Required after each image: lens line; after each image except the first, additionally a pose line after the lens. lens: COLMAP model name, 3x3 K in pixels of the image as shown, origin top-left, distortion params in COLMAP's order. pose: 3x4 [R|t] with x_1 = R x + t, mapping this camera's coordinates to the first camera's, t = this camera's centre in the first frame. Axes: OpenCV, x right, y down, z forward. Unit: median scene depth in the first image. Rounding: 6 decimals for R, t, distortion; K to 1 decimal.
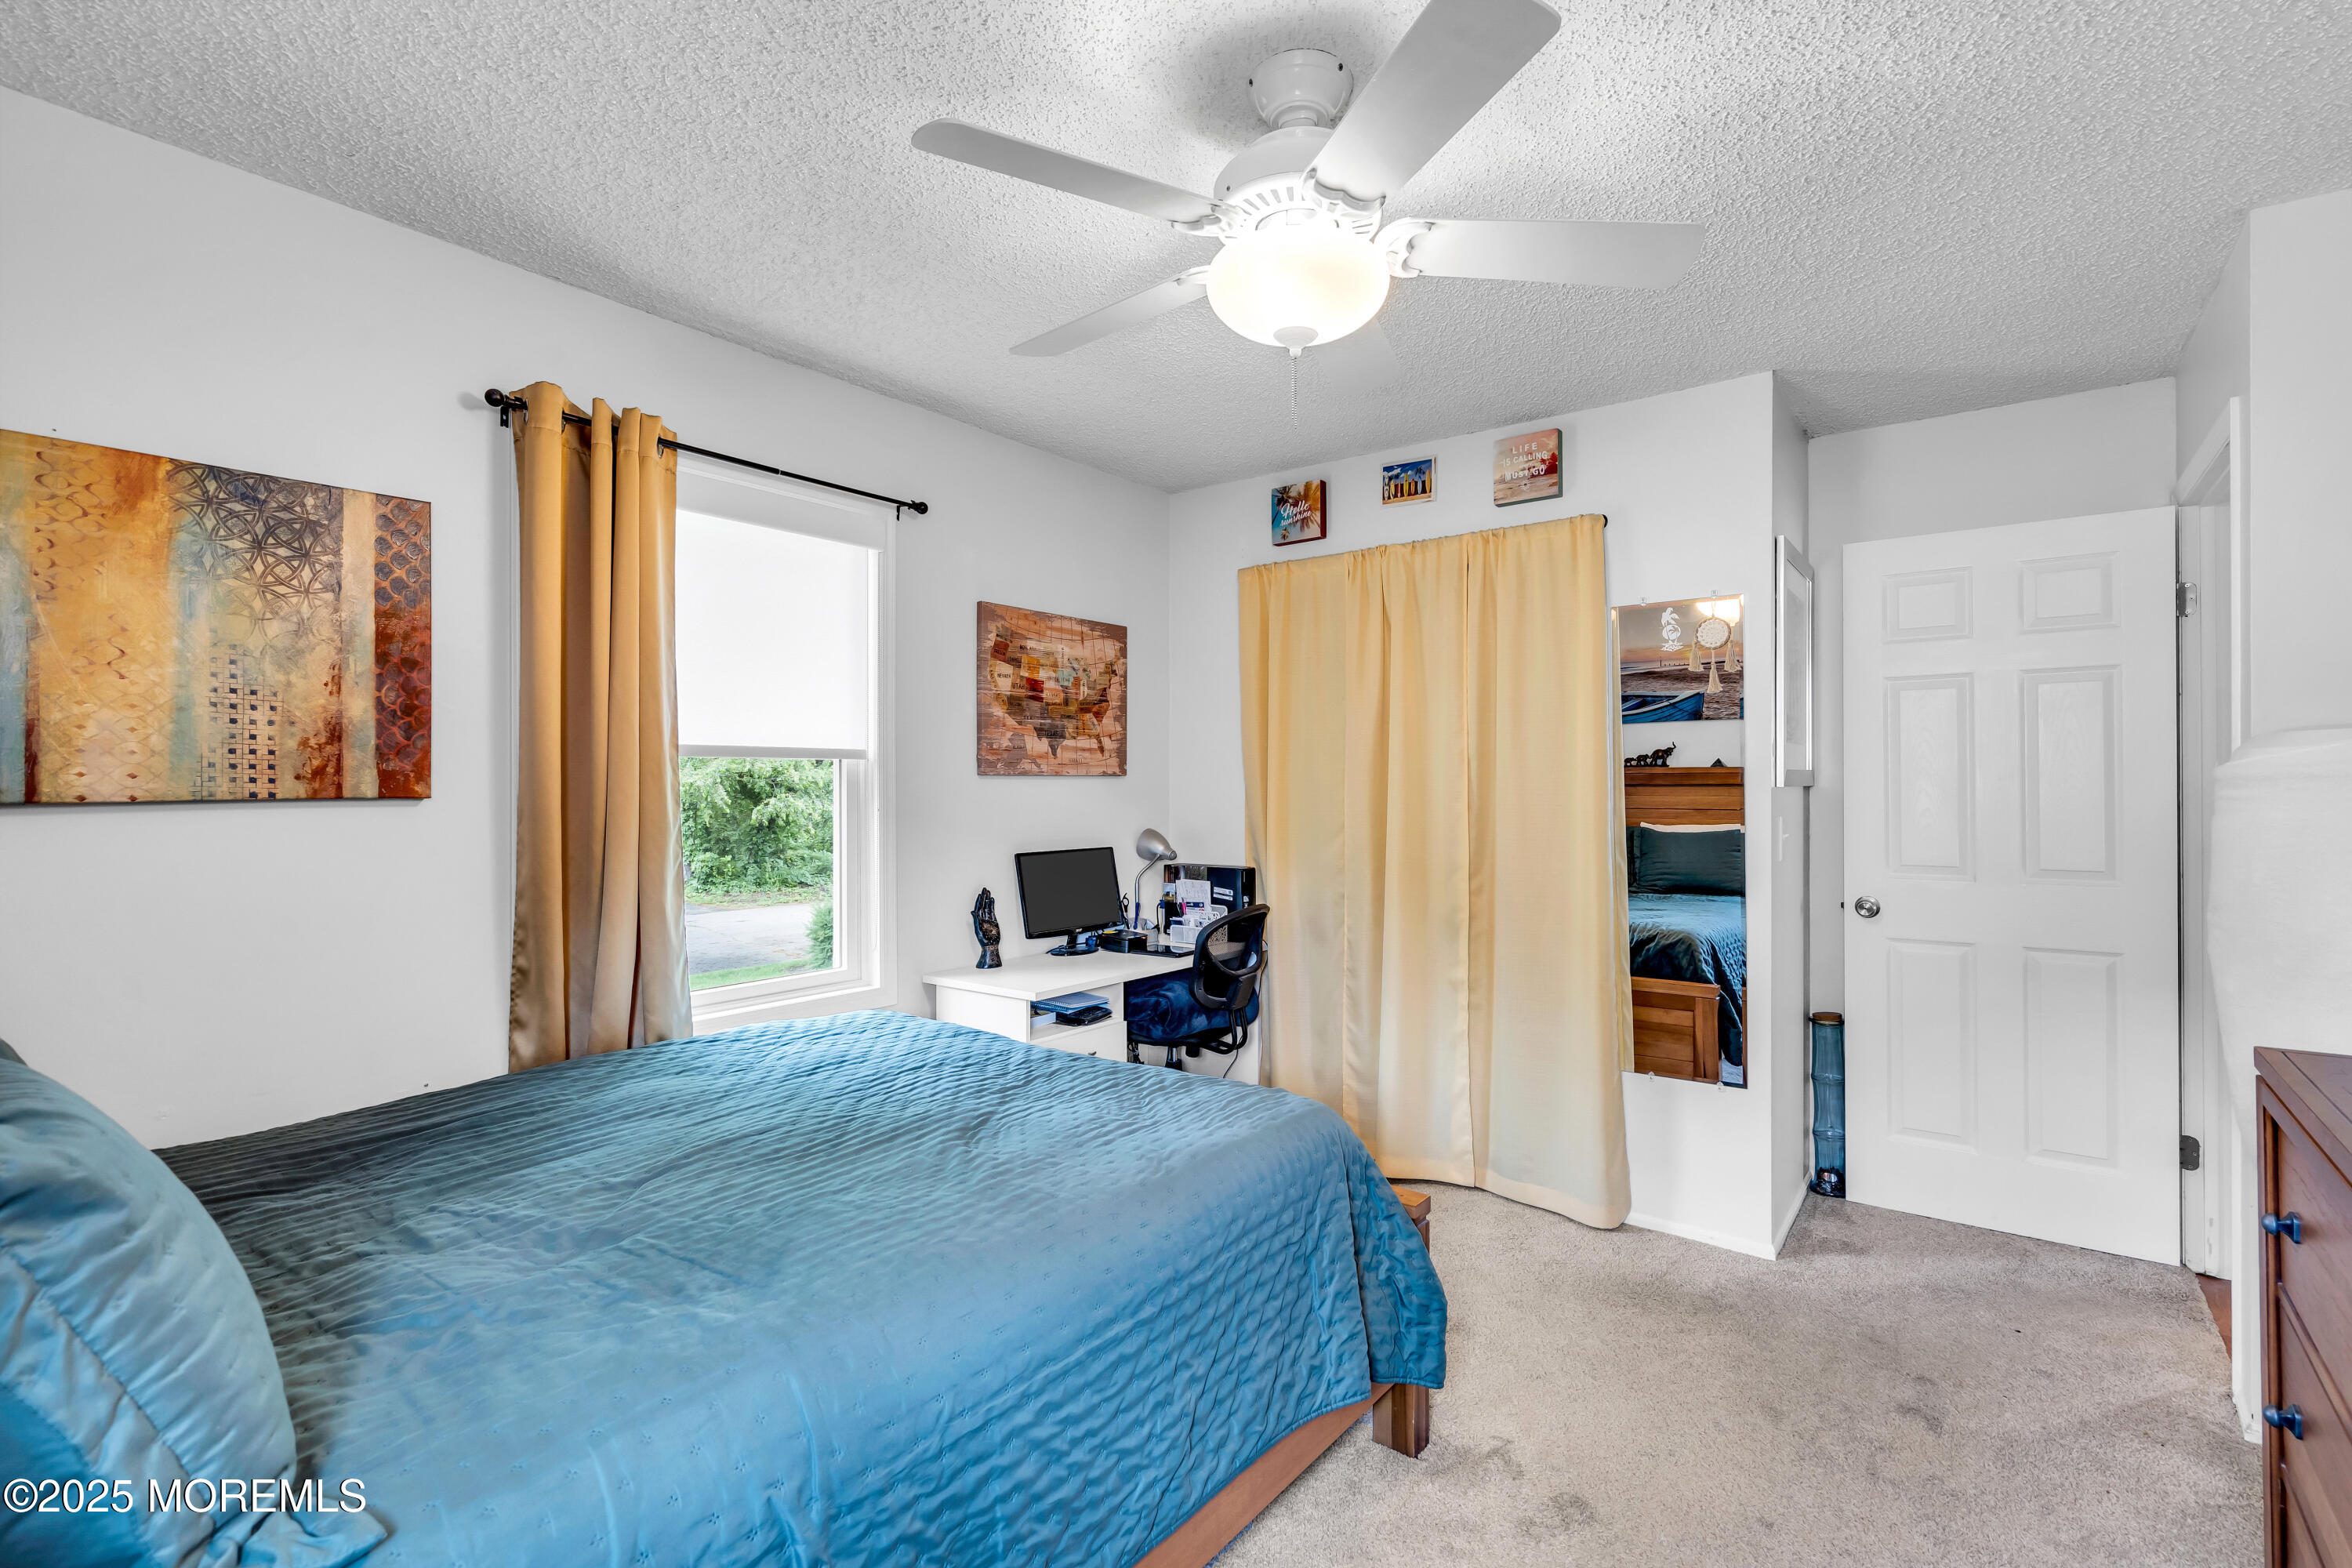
lens RADIAL K [[1077.4, 0, 1173.5], [0, 1077.4, 789.9], [0, 0, 1]] dist [-0.002174, 0.001015]
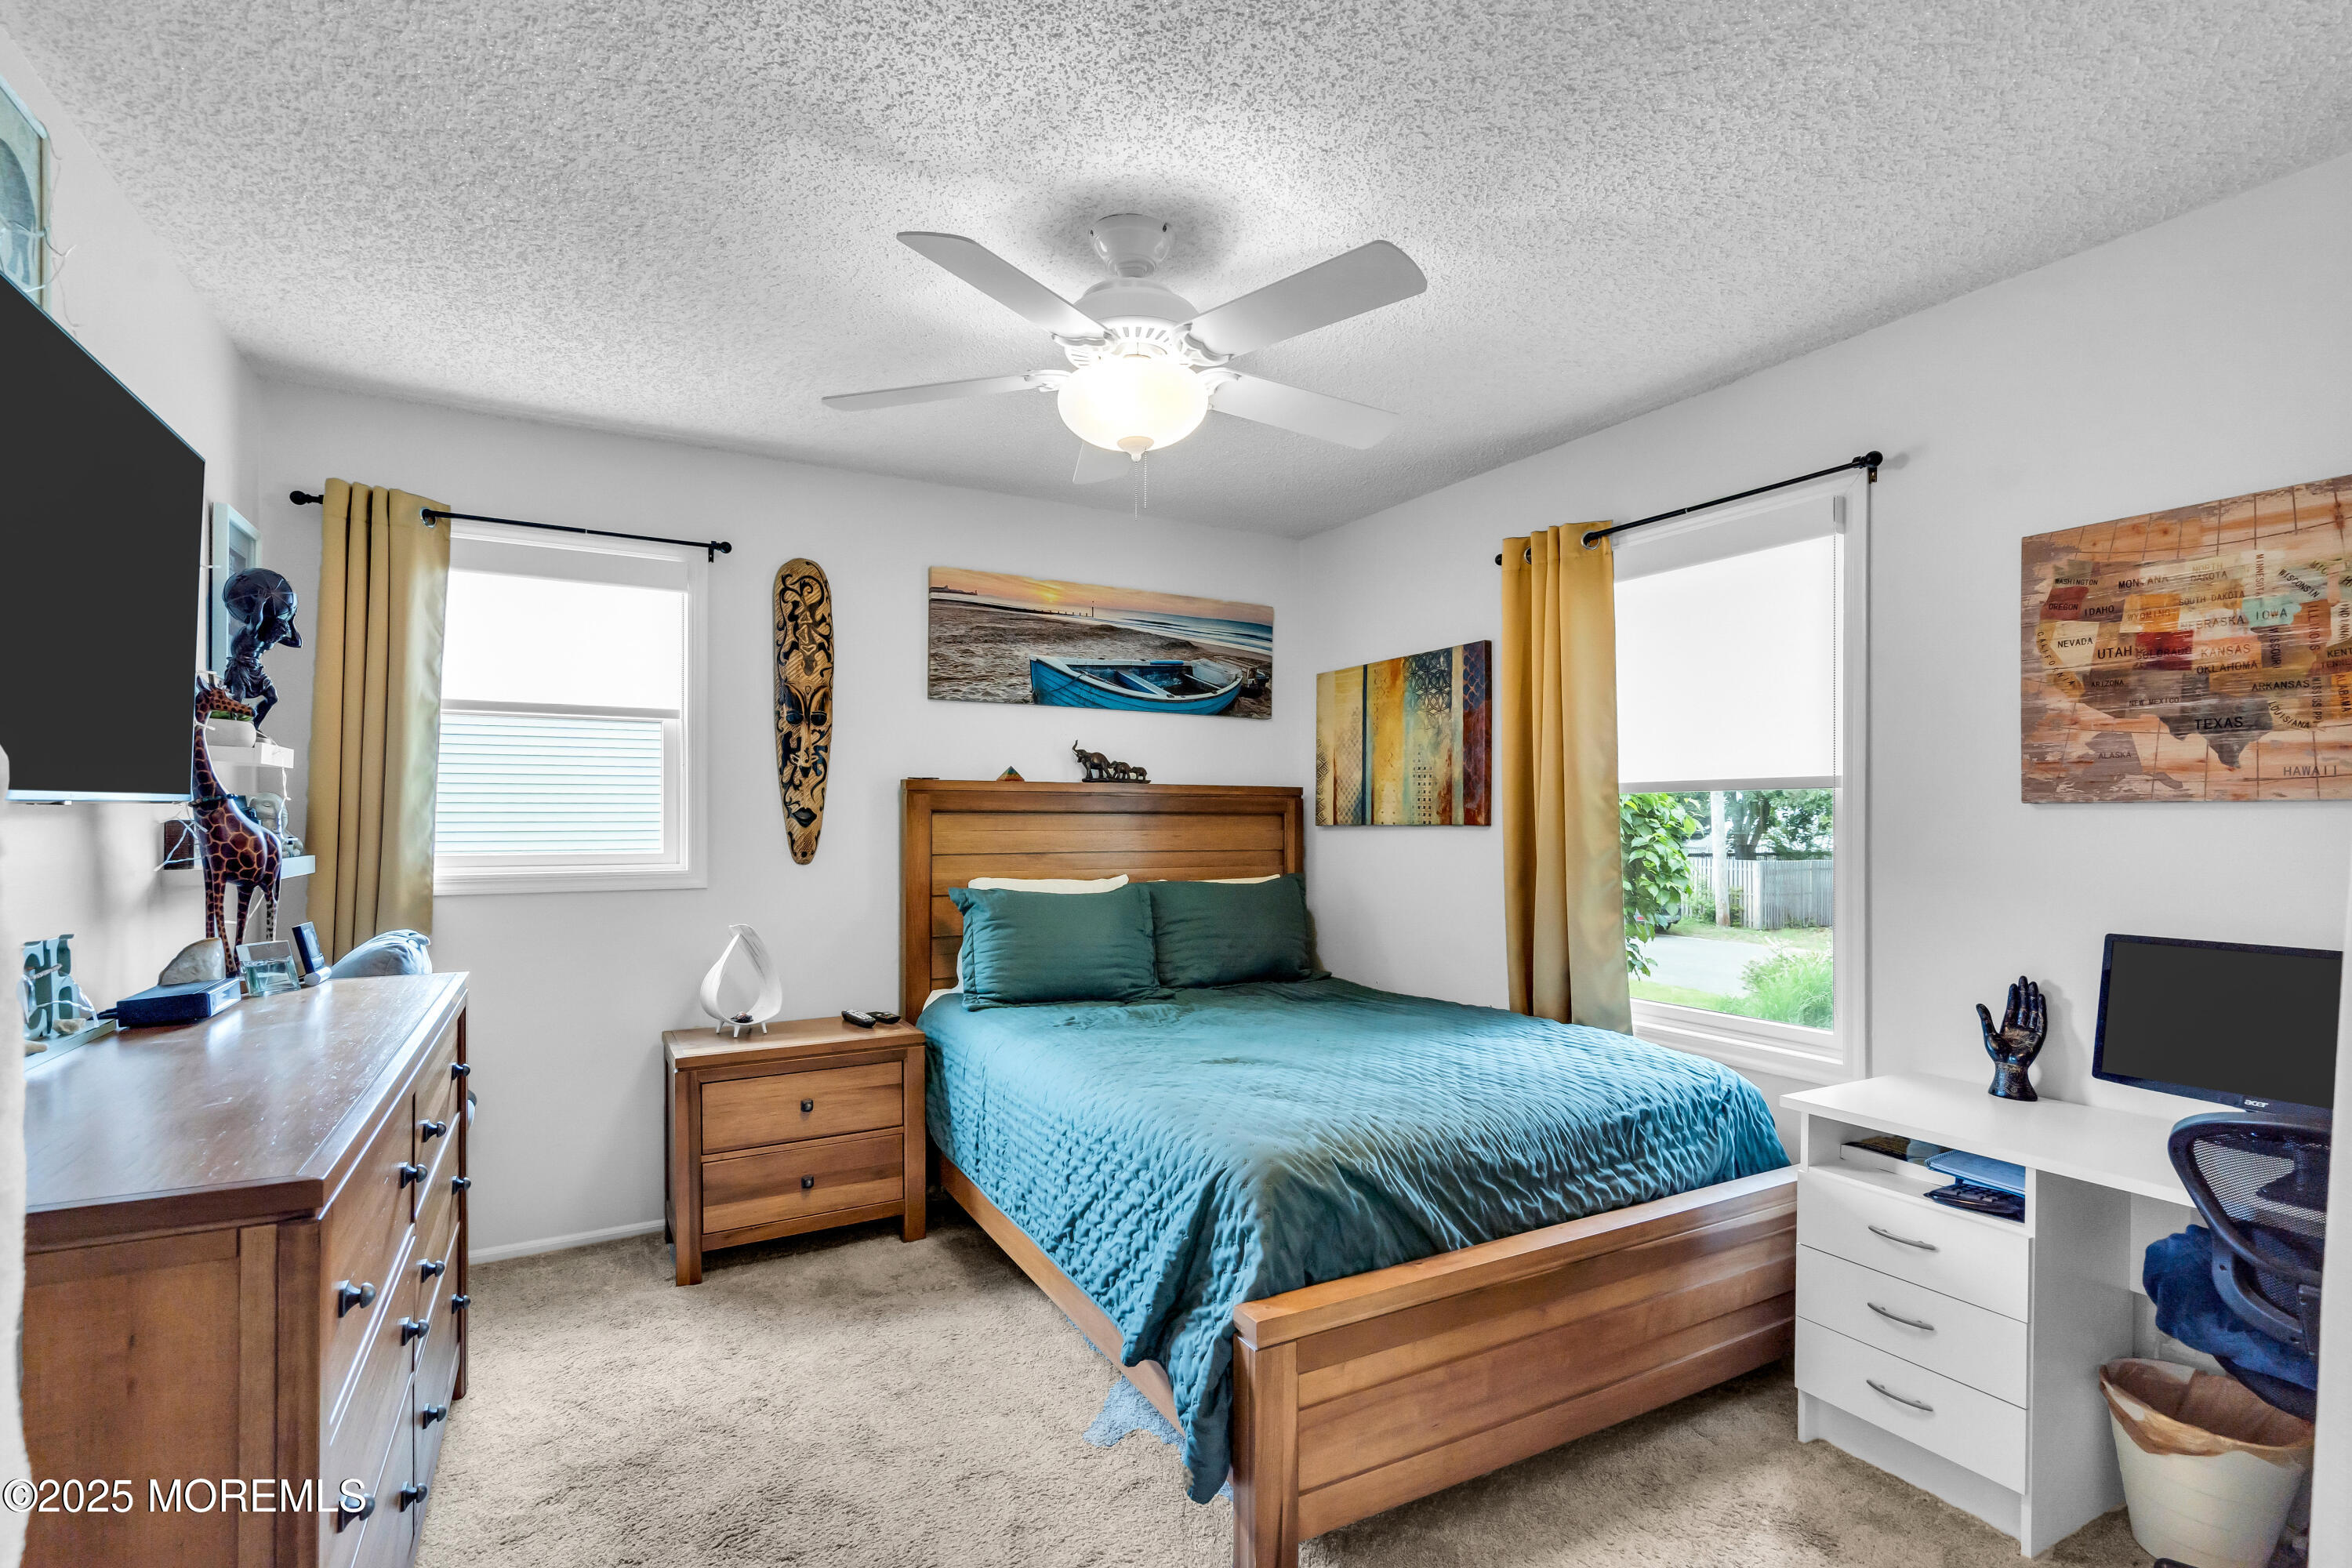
lens RADIAL K [[1077.4, 0, 1173.5], [0, 1077.4, 789.9], [0, 0, 1]] dist [-0.002174, 0.001015]
pose [[-0.388347, -0.021097, -0.921272, 0.608691], [-0.003867, 0.999766, -0.021265, -0.006185], [0.921505, -0.004696, -0.388338, 0.762232]]
